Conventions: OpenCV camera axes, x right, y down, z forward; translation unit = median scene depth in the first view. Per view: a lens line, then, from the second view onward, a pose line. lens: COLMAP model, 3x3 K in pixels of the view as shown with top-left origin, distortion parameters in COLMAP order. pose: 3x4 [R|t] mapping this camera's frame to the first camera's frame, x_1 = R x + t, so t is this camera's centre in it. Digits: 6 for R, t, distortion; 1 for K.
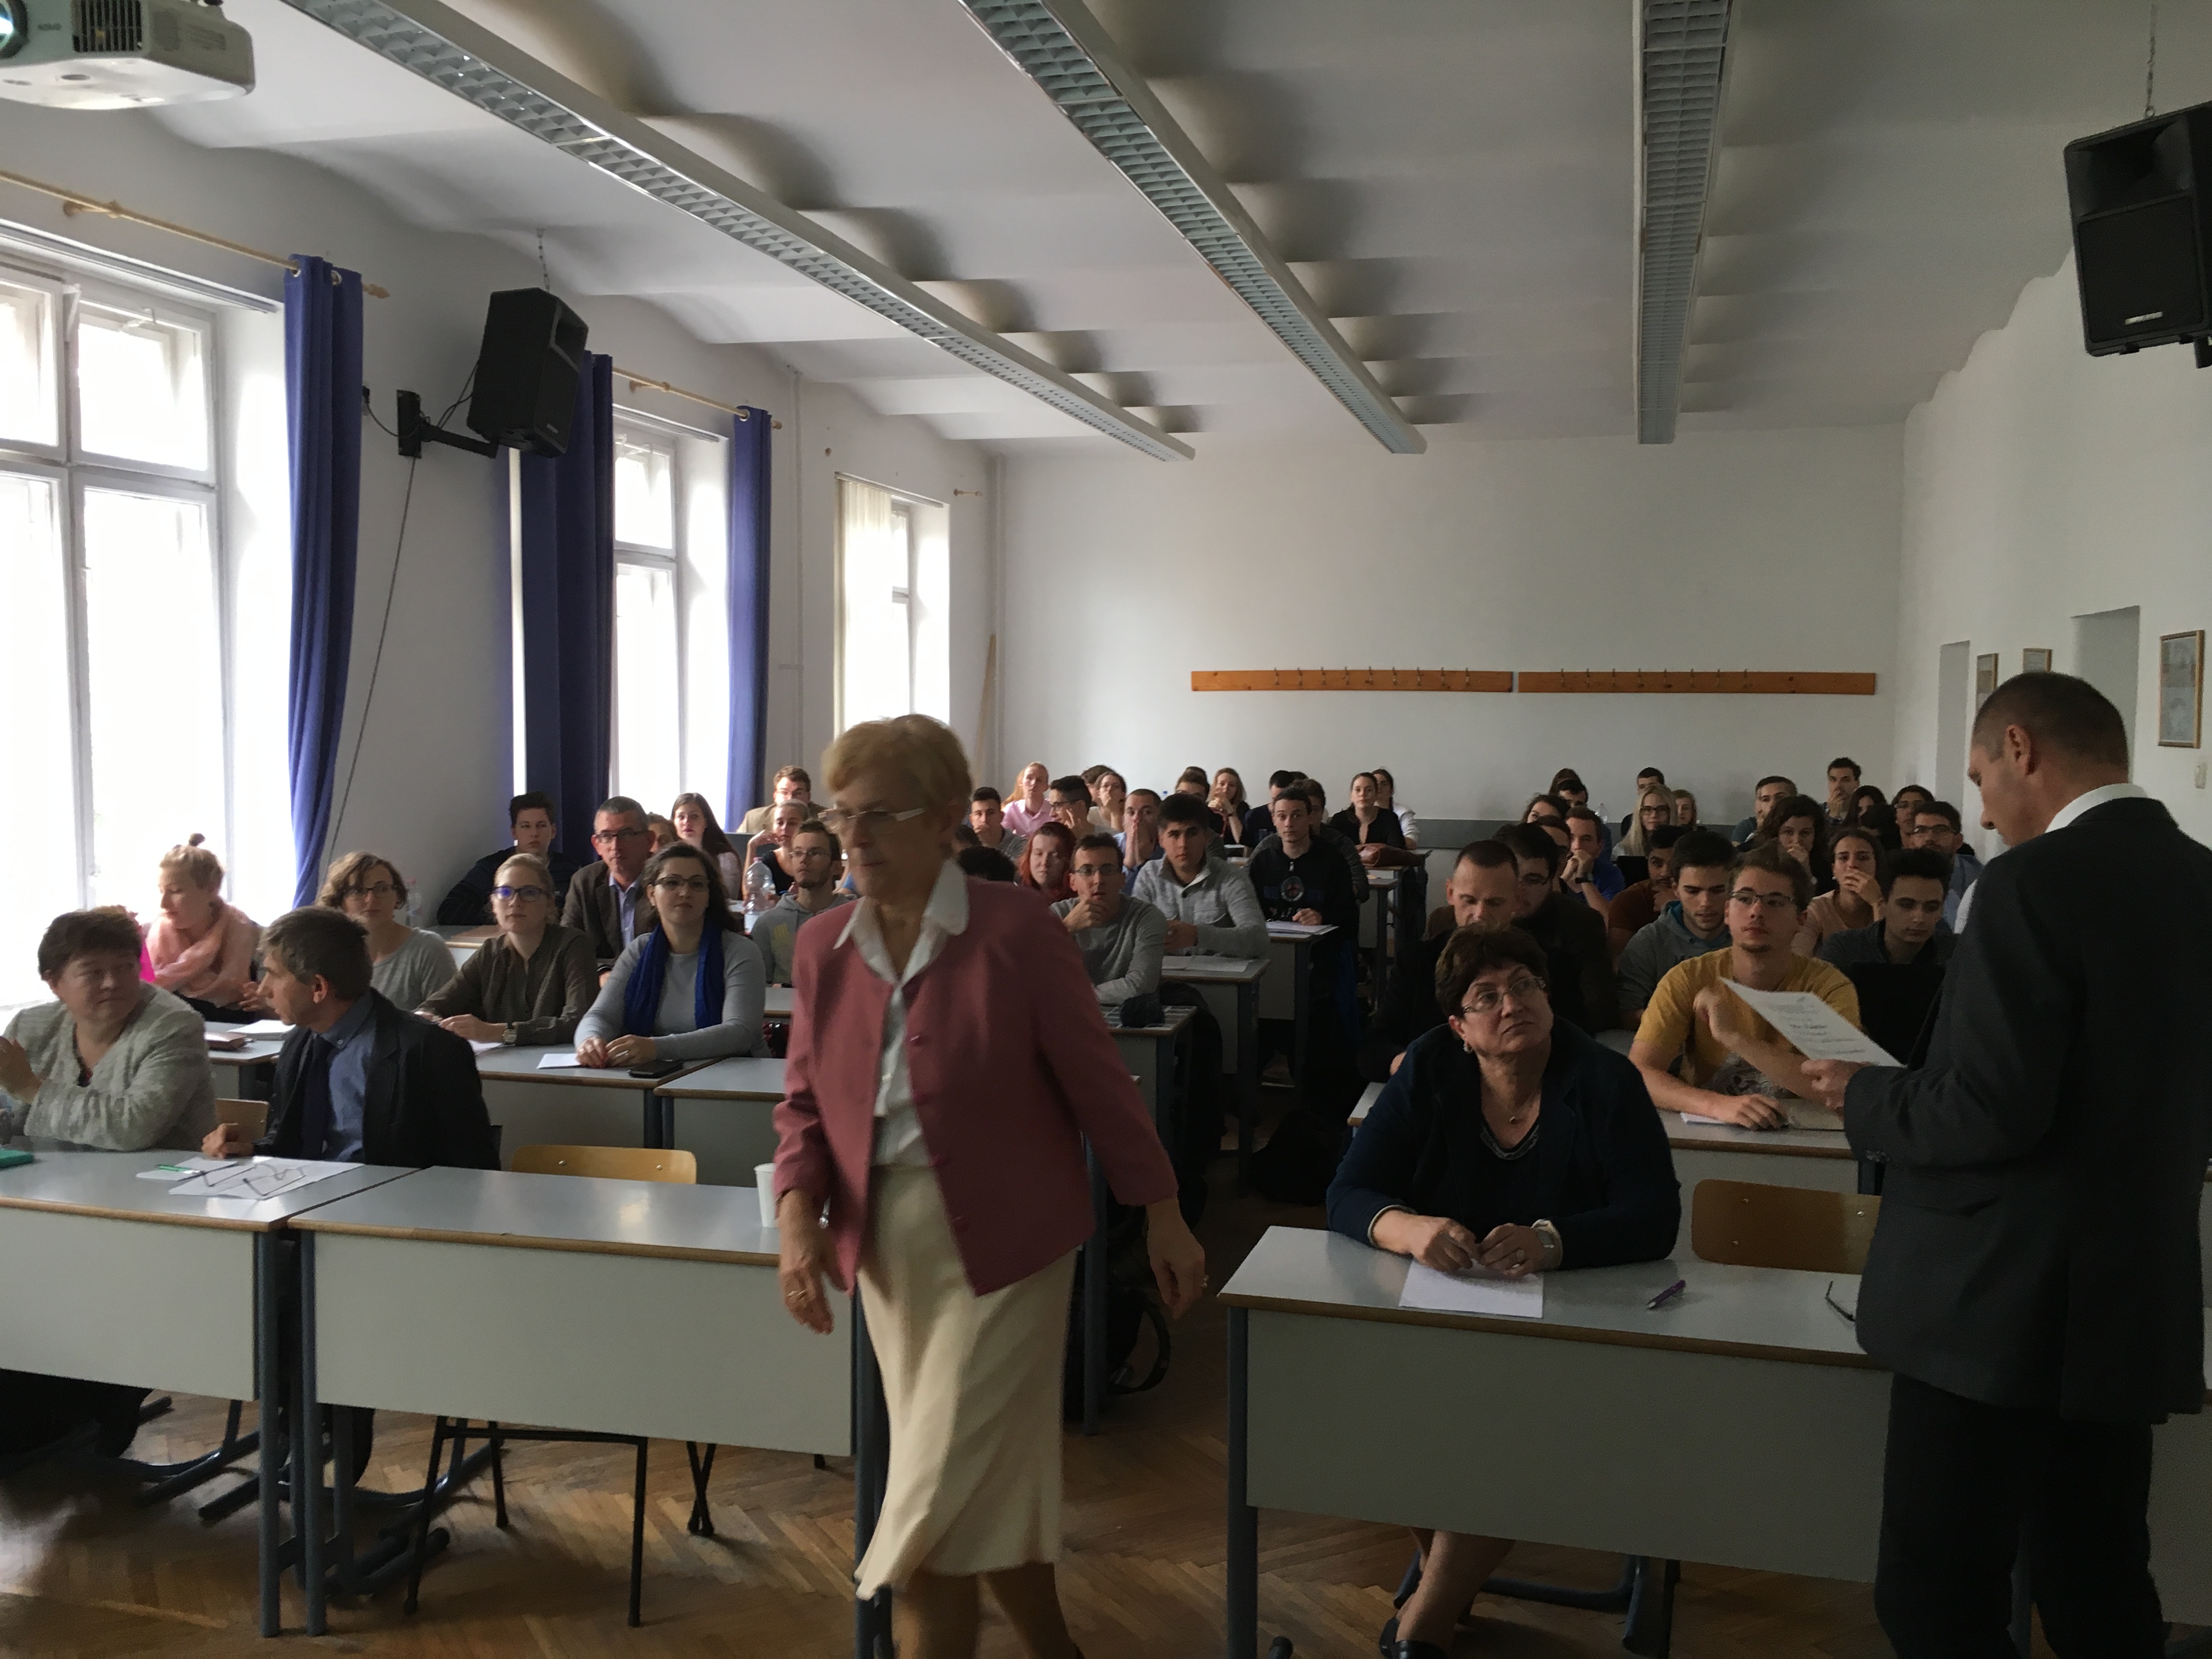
lens RADIAL K [[1893.5, 0, 1088.1], [0, 1893.5, 823.1], [0, 0, 1]] dist [0.071976, -0.101284]
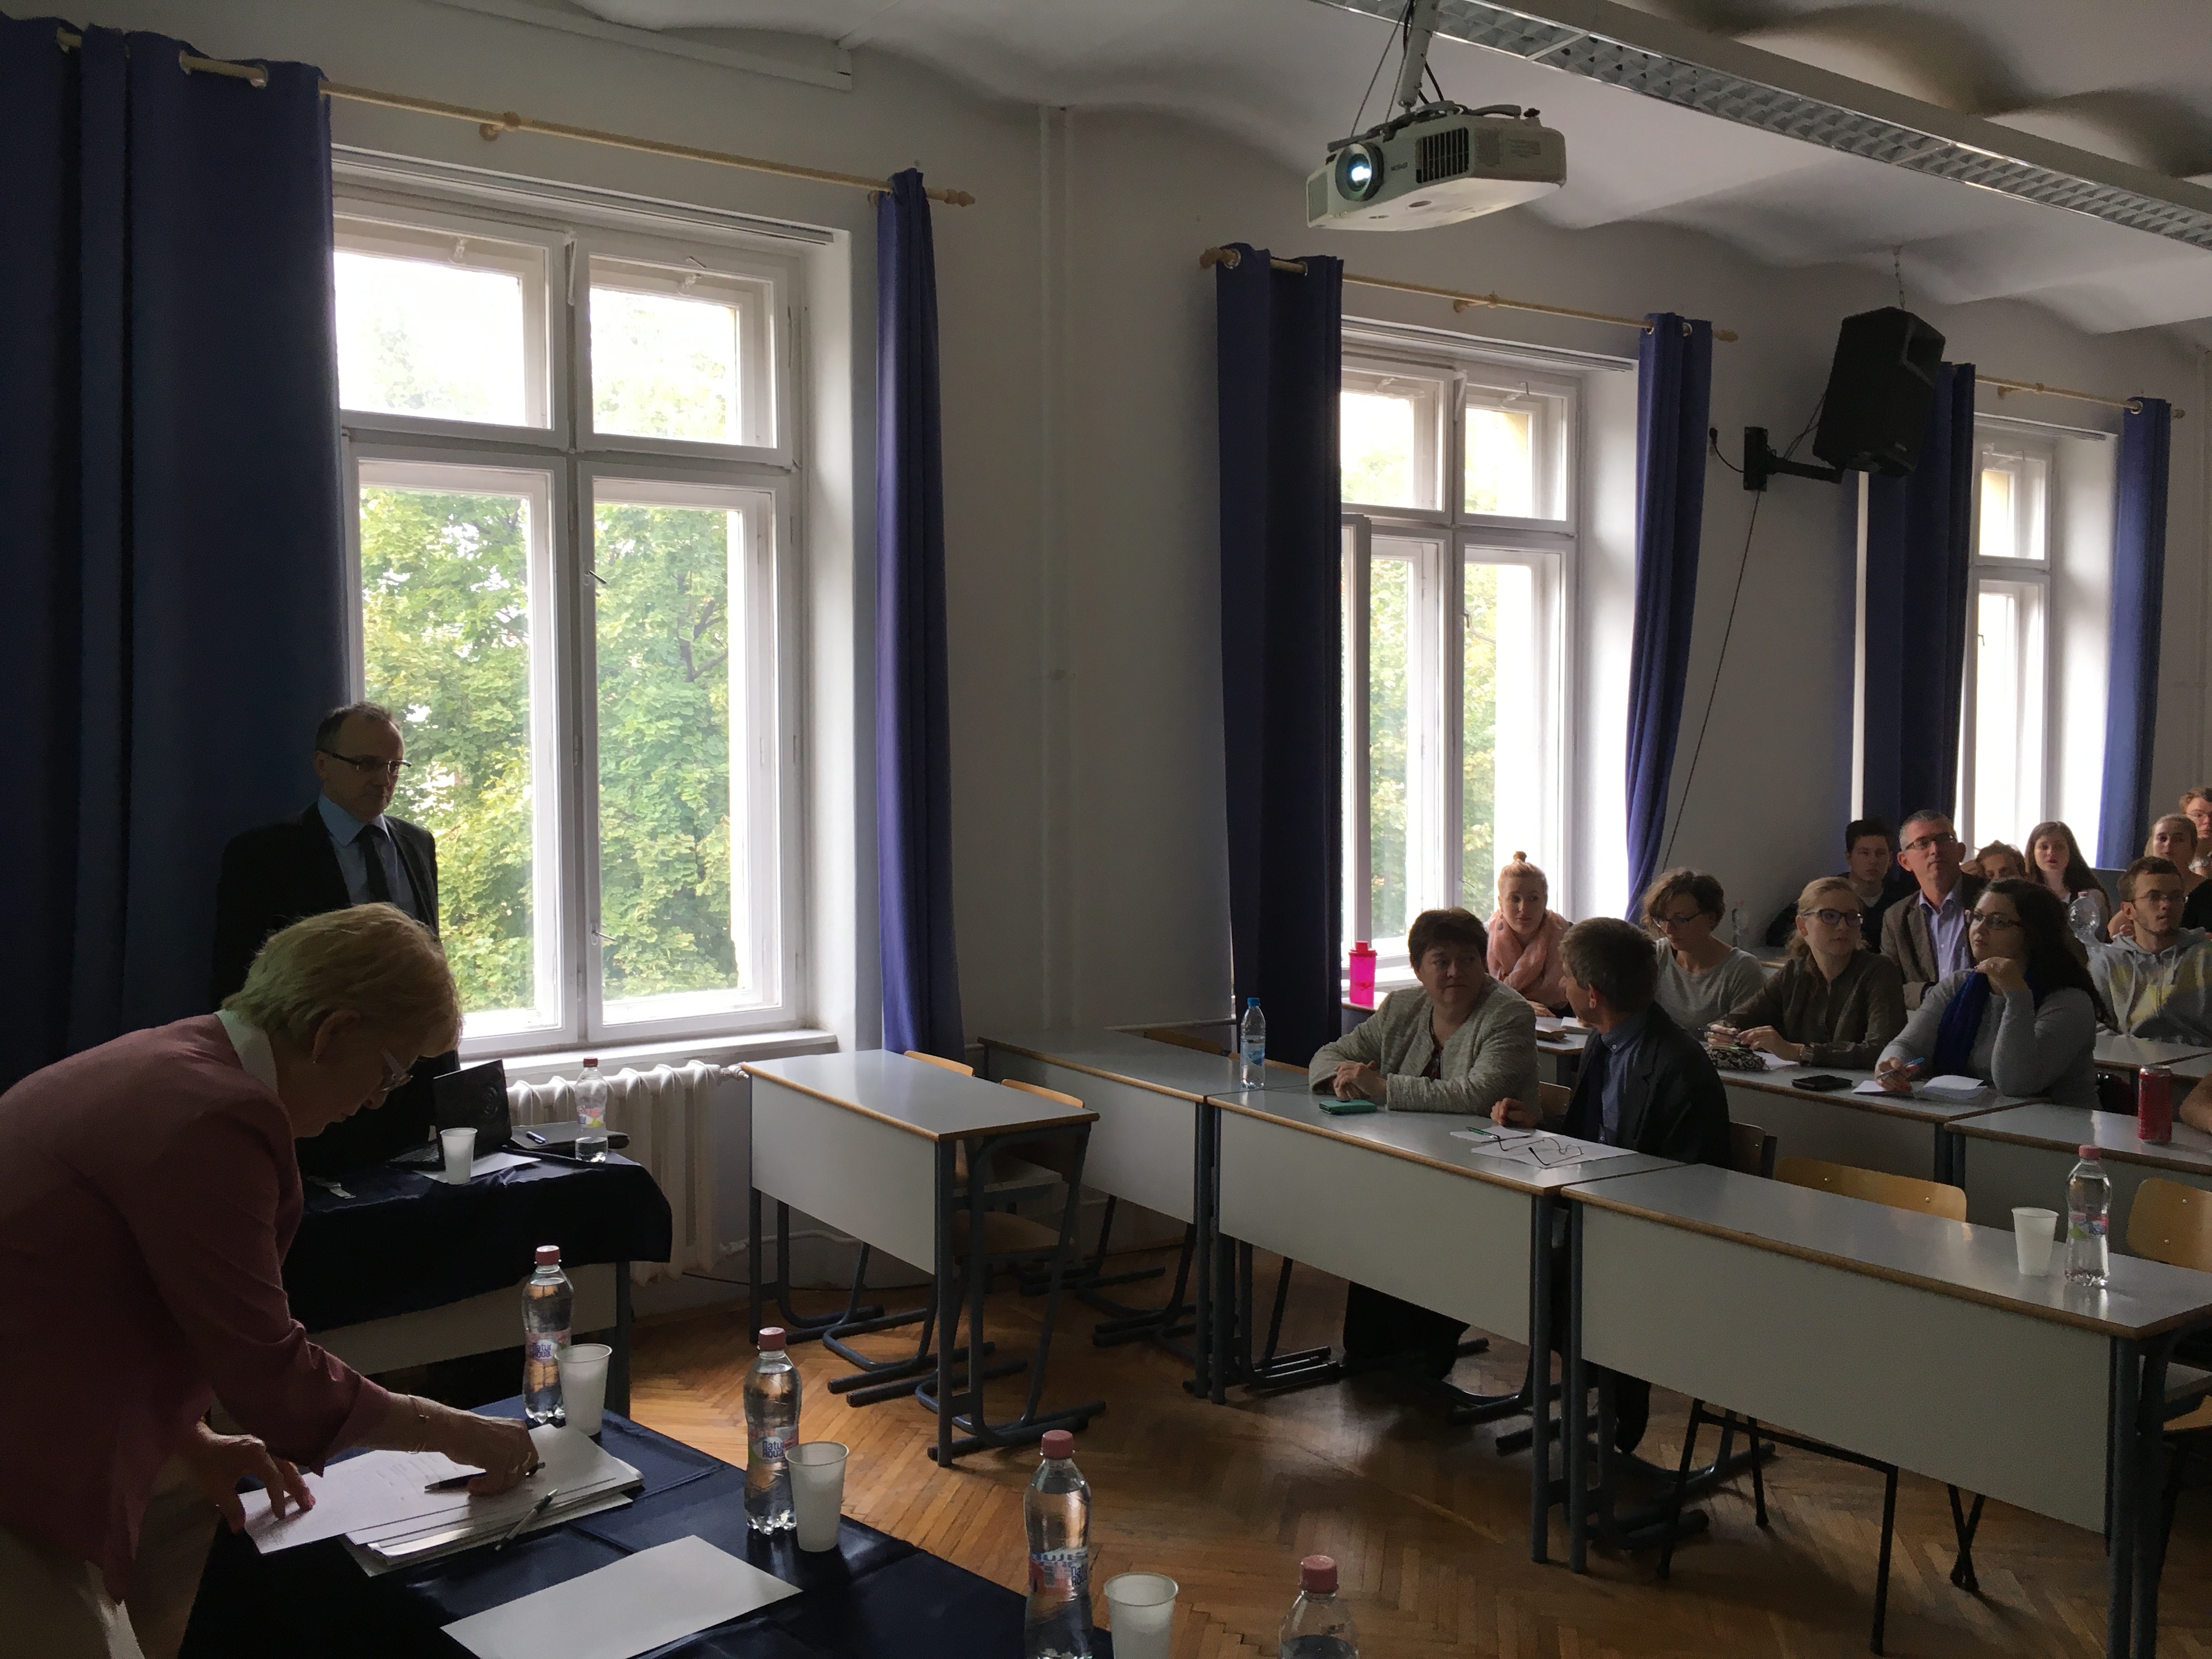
lens RADIAL K [[1893.5, 0, 1093.4], [0, 1893.5, 814.7], [0, 0, 1]] dist [0.071976, -0.101284]
pose [[0.765235, 0.019732, -0.643449, 0.056881], [-0.032692, 0.999432, -0.008231, 0.005139], [0.642921, 0.027334, 0.765445, -0.020607]]
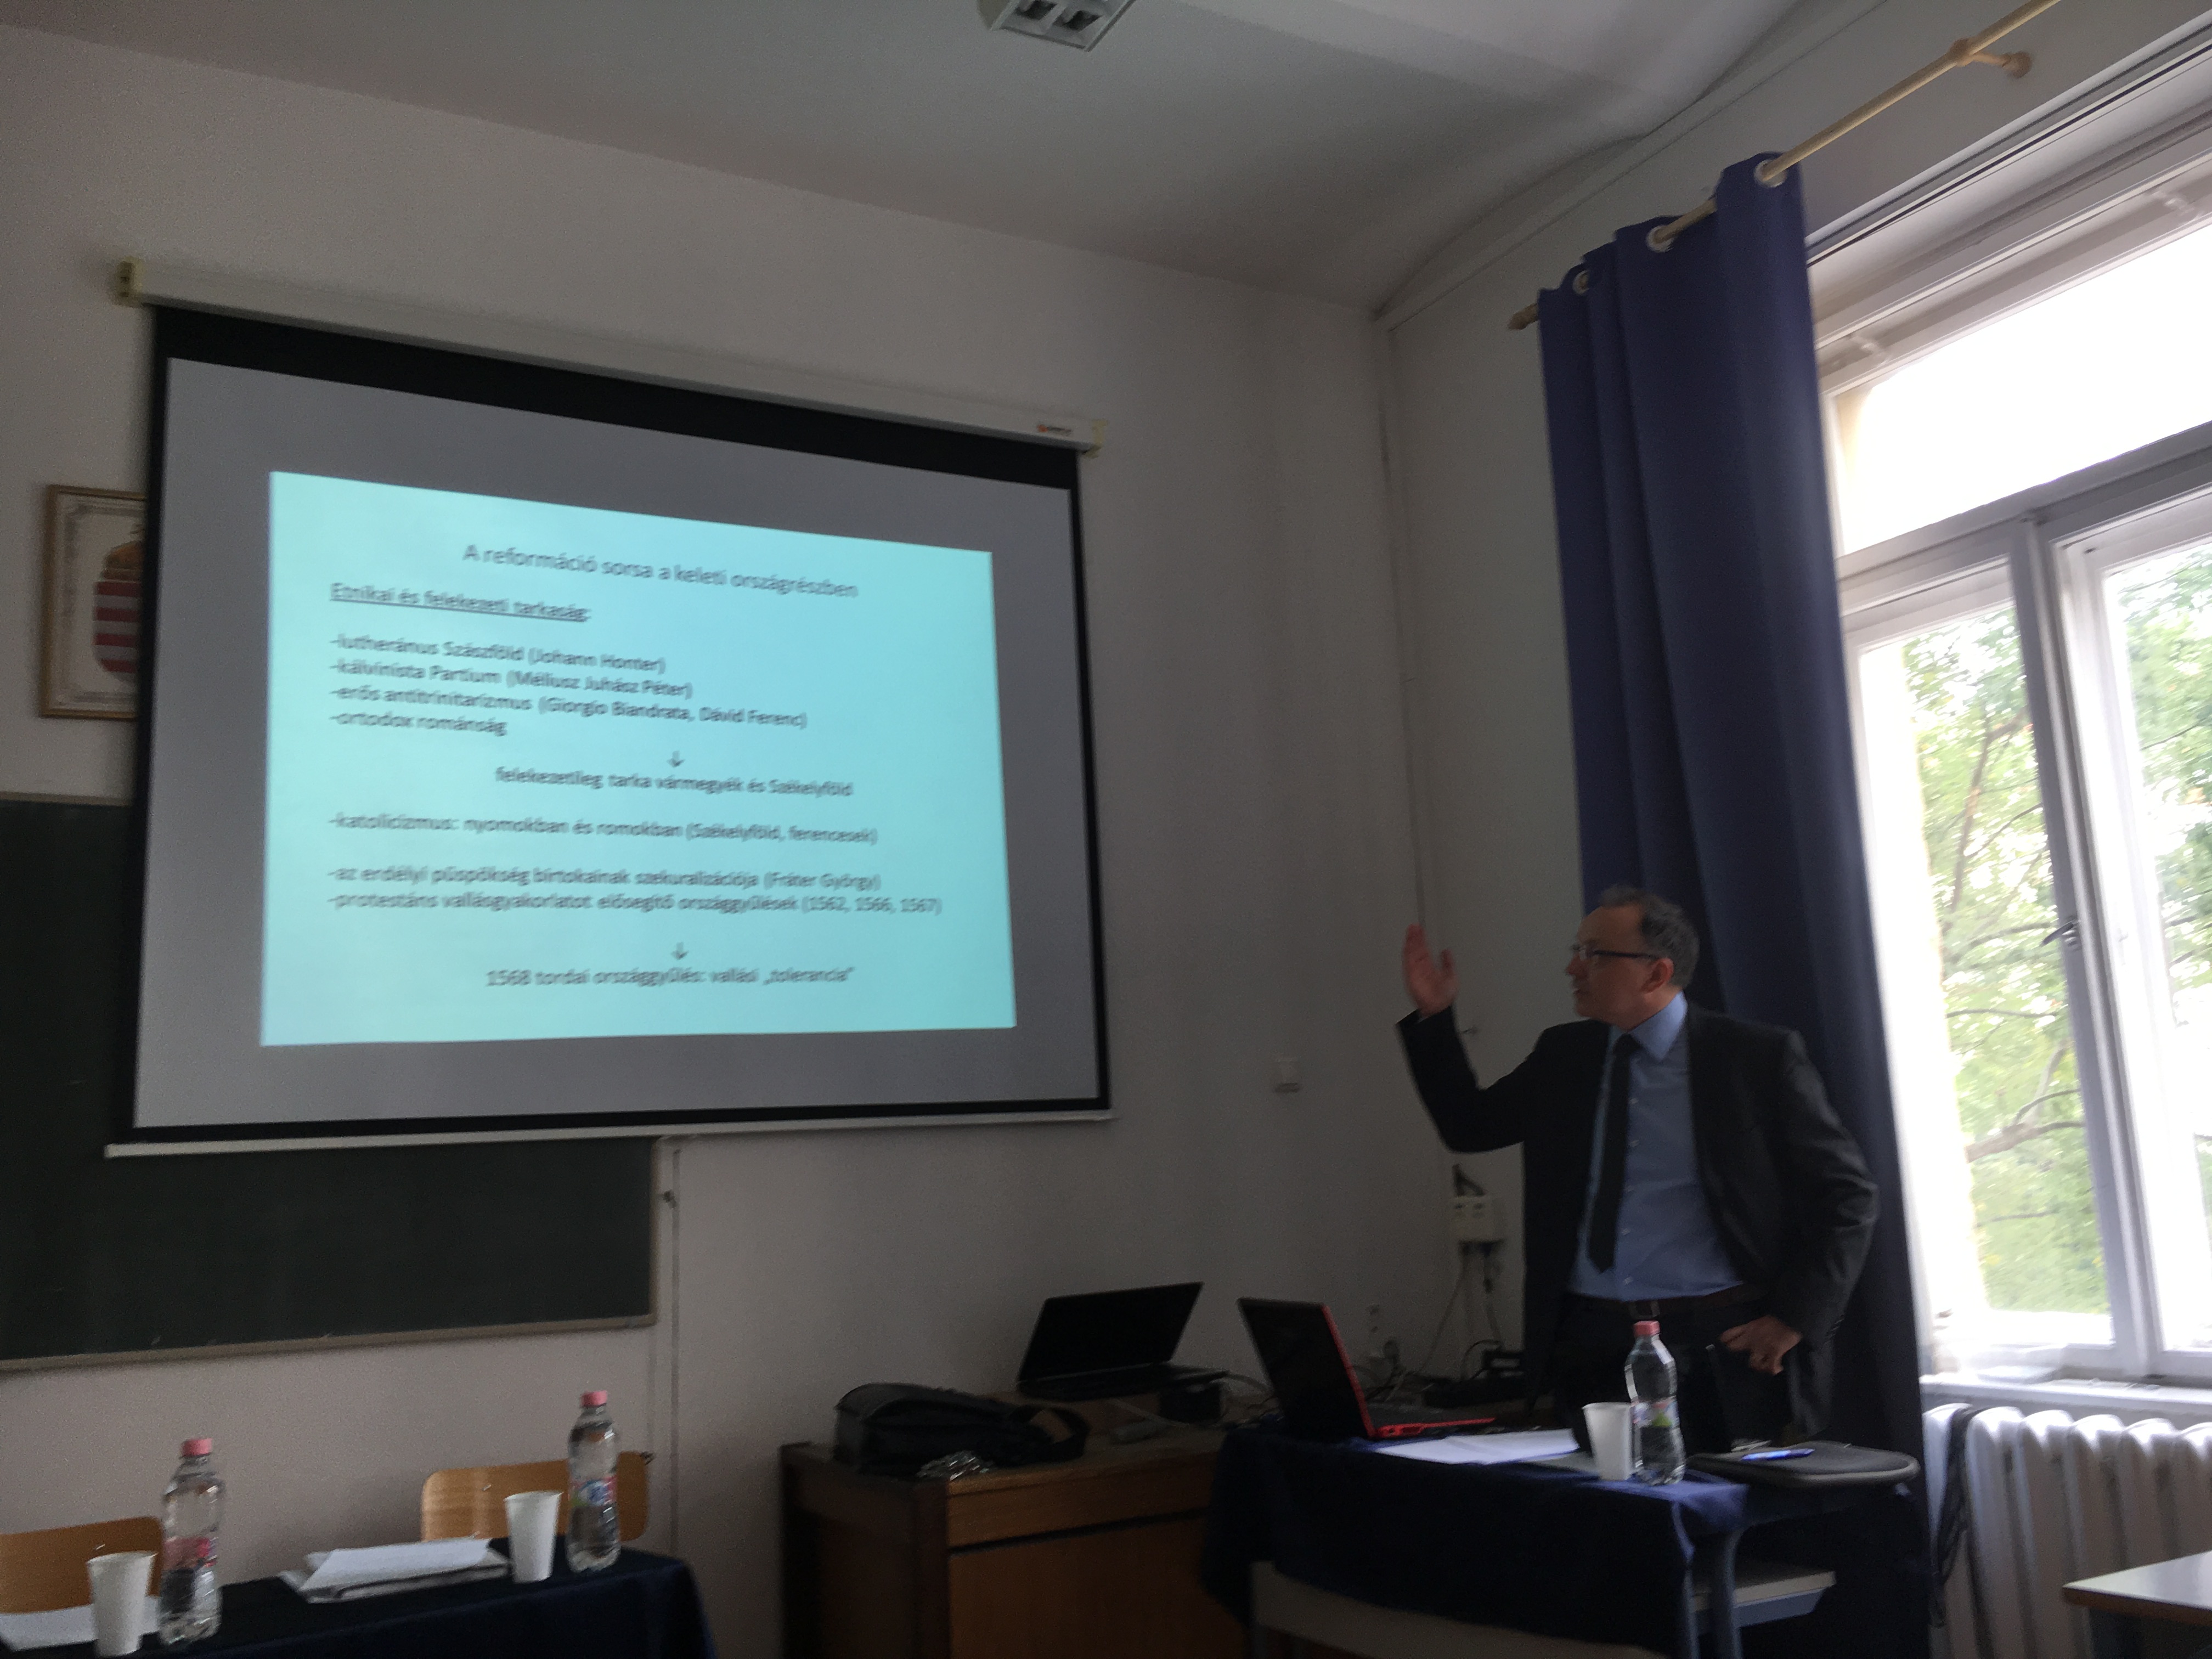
lens RADIAL K [[1893.5, 0, 1081.9], [0, 1893.5, 806.0], [0, 0, 1]] dist [0.071976, -0.101284]
pose [[-0.720773, -0.105552, -0.685088, -0.603982], [0.001972, 0.988022, -0.154300, 0.164091], [0.693169, -0.112566, -0.711931, 3.258564]]
